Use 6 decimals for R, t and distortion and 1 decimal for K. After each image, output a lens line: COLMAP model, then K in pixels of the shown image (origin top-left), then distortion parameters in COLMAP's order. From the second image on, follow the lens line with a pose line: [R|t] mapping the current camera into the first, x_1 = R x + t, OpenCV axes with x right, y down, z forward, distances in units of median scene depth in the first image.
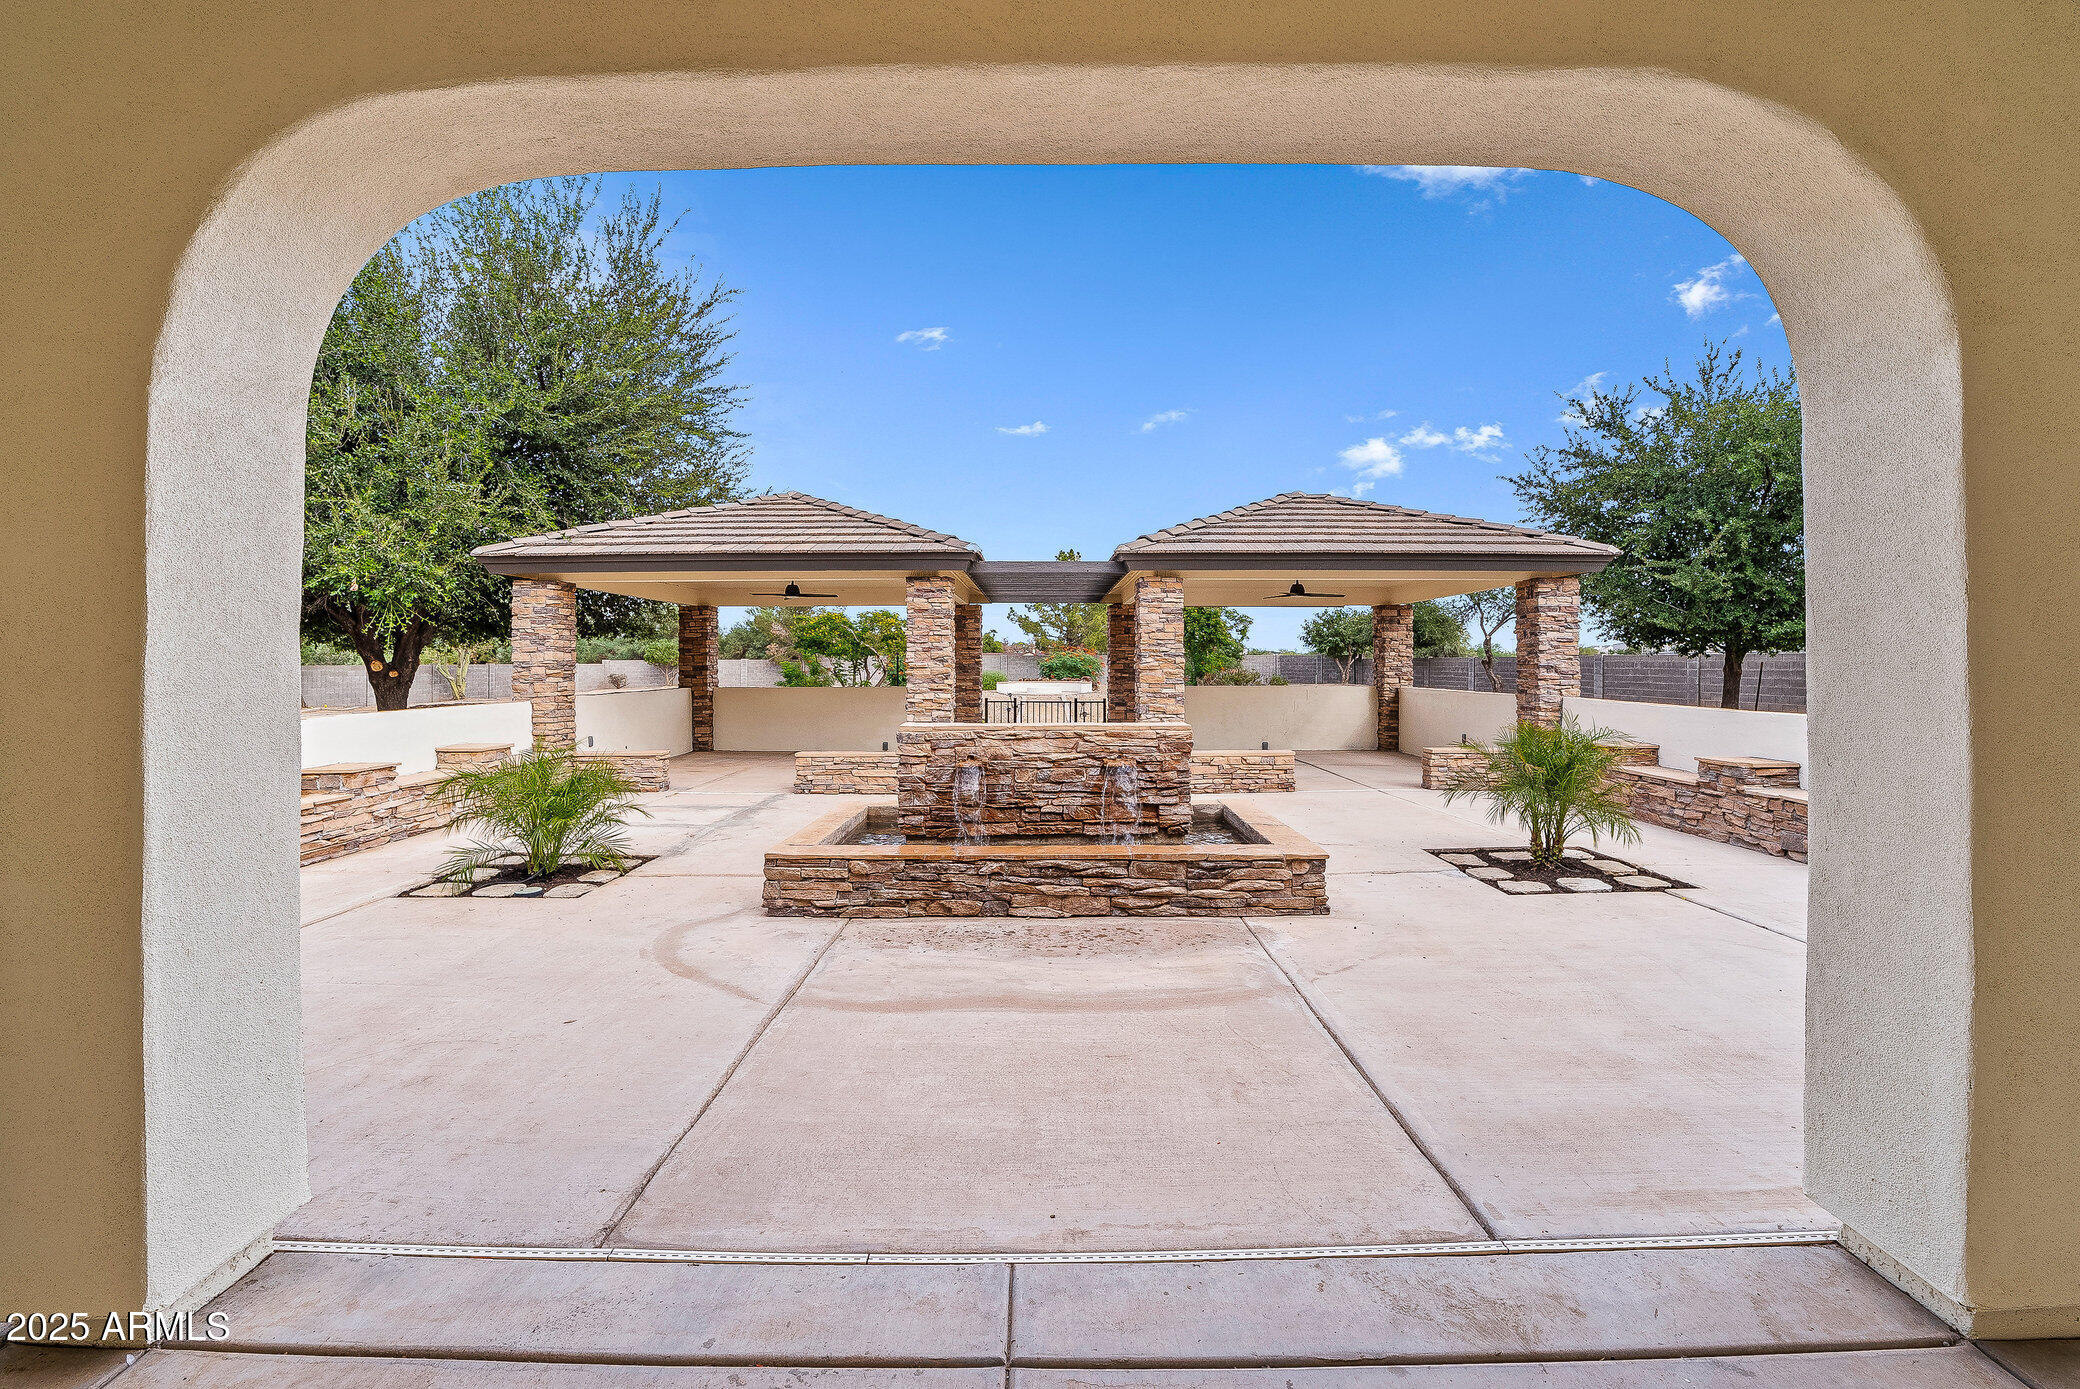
lens RADIAL K [[832.0, 0, 1049.2], [0, 832.0, 668.6], [0, 0, 1]] dist [-0.032008, 0.009271]
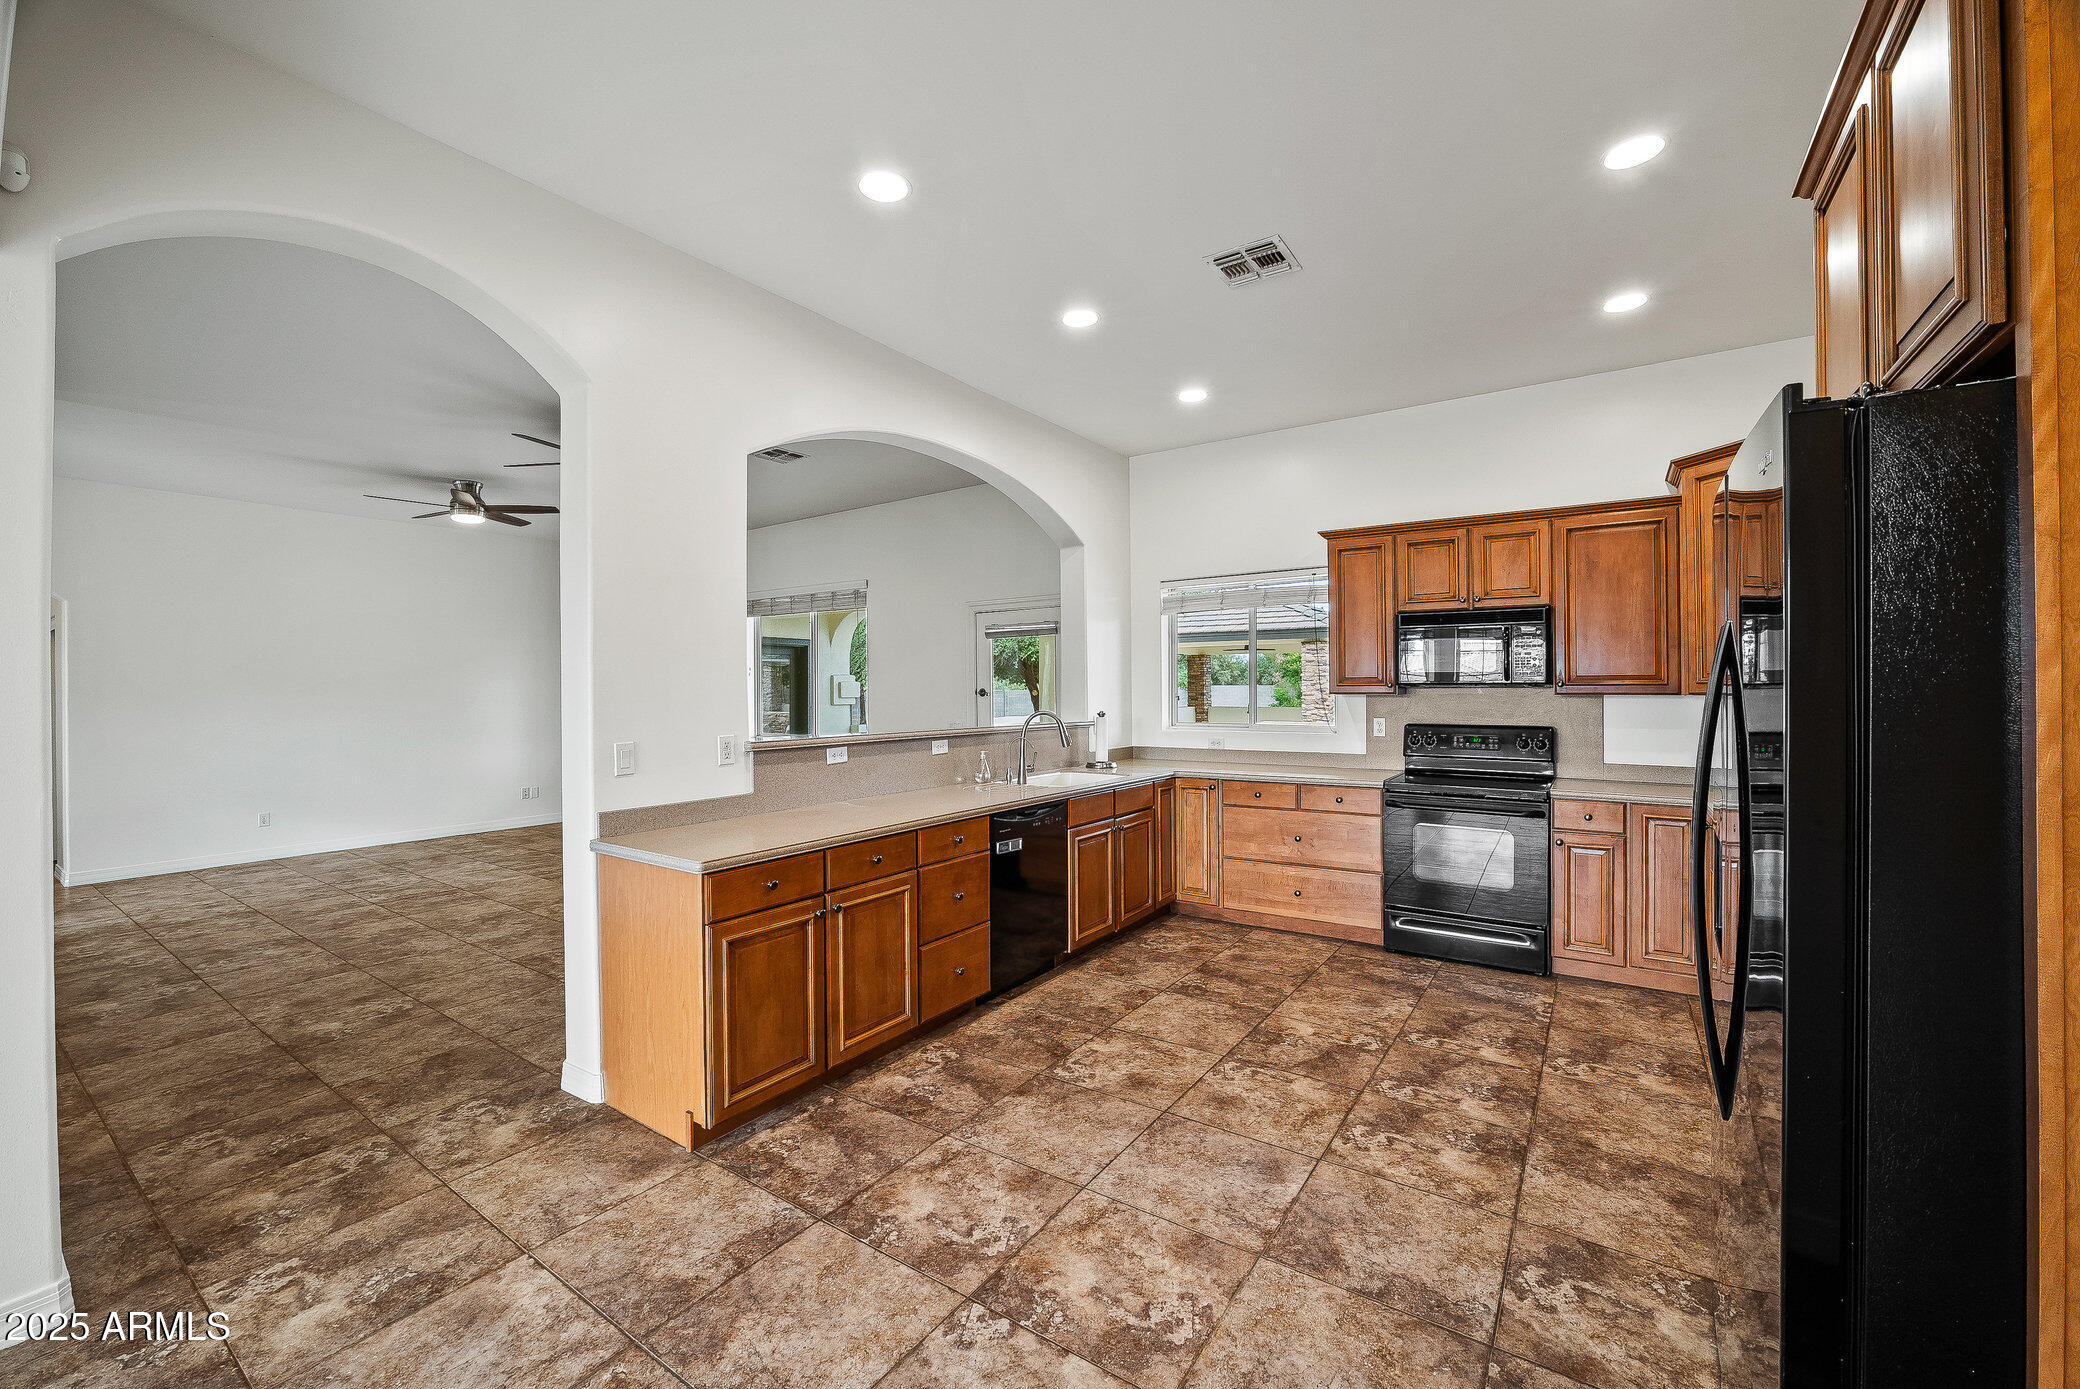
lens RADIAL K [[832.0, 0, 1034.2], [0, 832.0, 686.7], [0, 0, 1]] dist [-0.032008, 0.009271]
pose [[0.807542, -0.004337, -0.589794, 0.403861], [0.000187, 0.999975, -0.007097, -0.005317], [0.589810, 0.005621, 0.807523, -0.735093]]
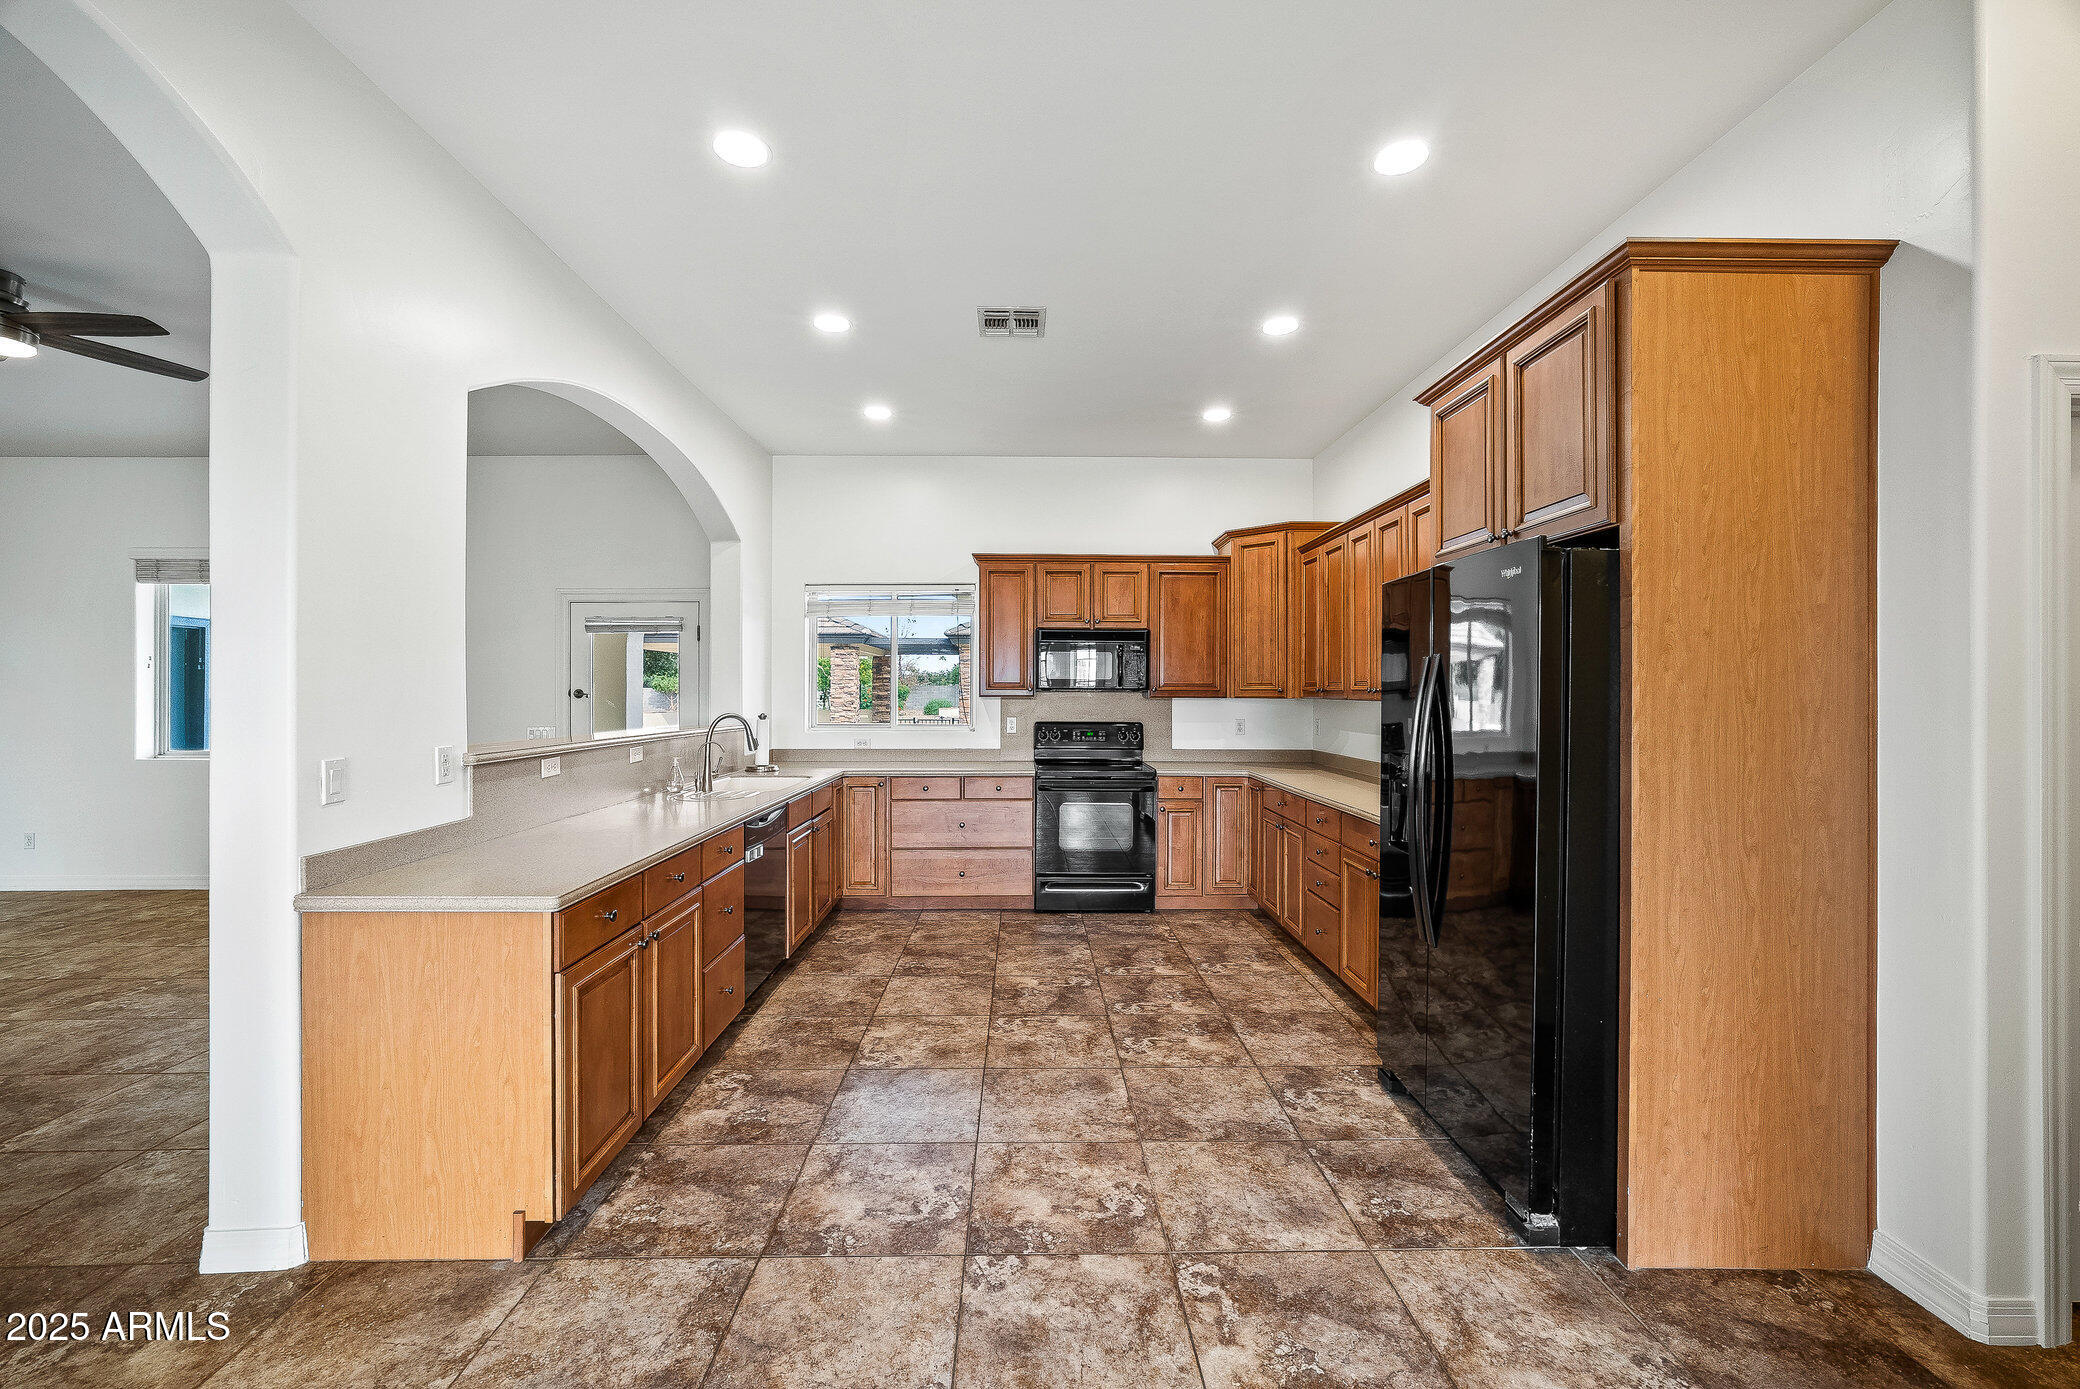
lens RADIAL K [[832.0, 0, 1037.9], [0, 832.0, 689.4], [0, 0, 1]] dist [-0.032008, 0.009271]
pose [[0.999987, 0.004630, -0.001971, 0.283623], [-0.004648, 0.999948, -0.009085, -0.004149], [0.001929, 0.009094, 0.999957, -0.803090]]
